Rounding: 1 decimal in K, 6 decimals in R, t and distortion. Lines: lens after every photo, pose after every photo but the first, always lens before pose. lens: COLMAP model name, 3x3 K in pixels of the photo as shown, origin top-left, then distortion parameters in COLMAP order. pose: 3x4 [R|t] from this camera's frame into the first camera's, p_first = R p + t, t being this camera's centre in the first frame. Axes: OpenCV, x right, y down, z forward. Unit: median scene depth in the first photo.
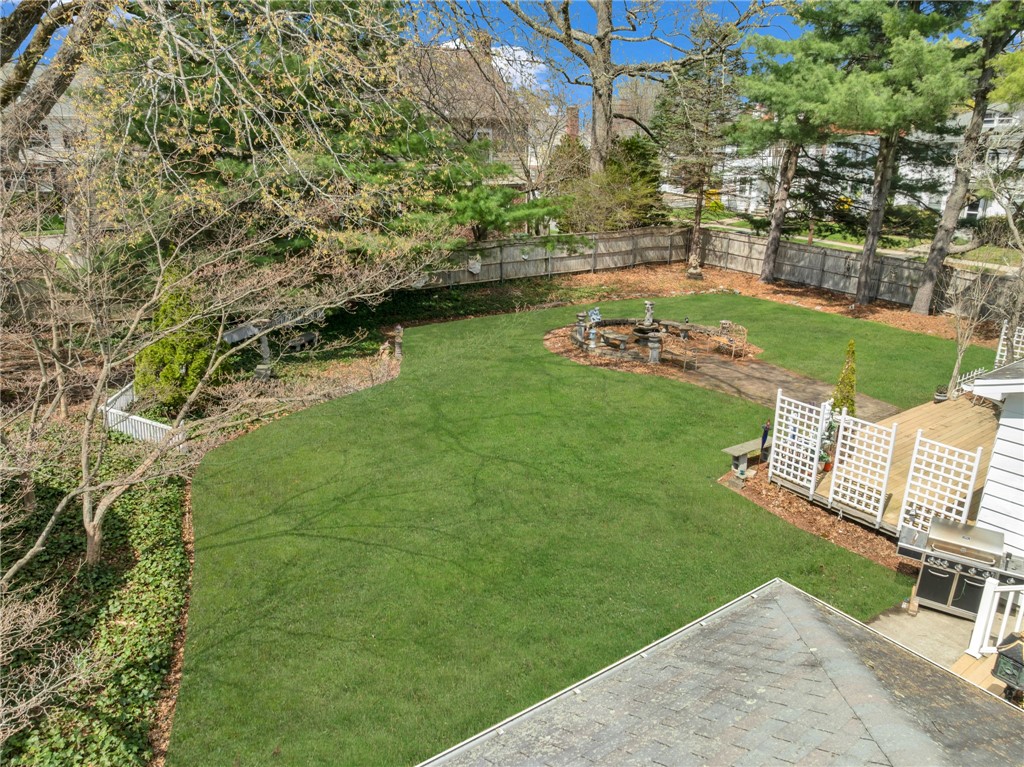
lens RADIAL K [[722.0, 0, 503.2], [0, 722.0, 385.7], [0, 0, 1]] dist [-0.046230, 0.015228]
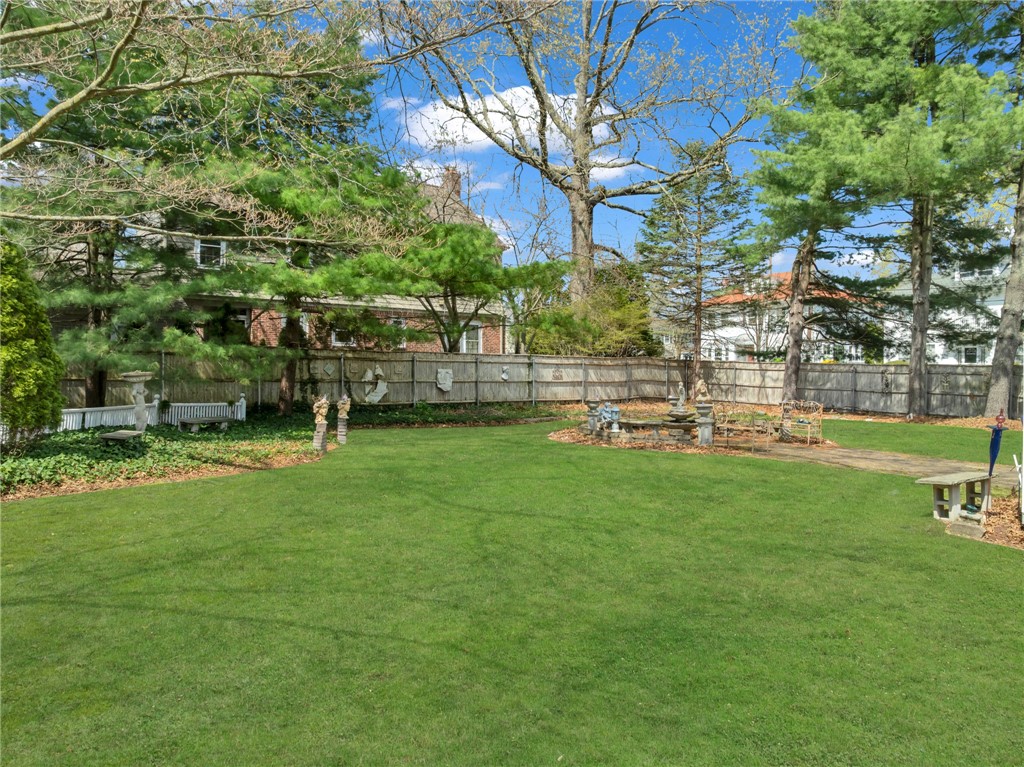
lens RADIAL K [[722.0, 0, 502.6], [0, 722.0, 383.3], [0, 0, 1]] dist [-0.046230, 0.015228]
pose [[0.997478, 0.006786, 0.070658, -0.029218], [0.016044, 0.948104, -0.317554, 0.086698], [-0.069146, 0.317887, 0.945604, 0.207565]]
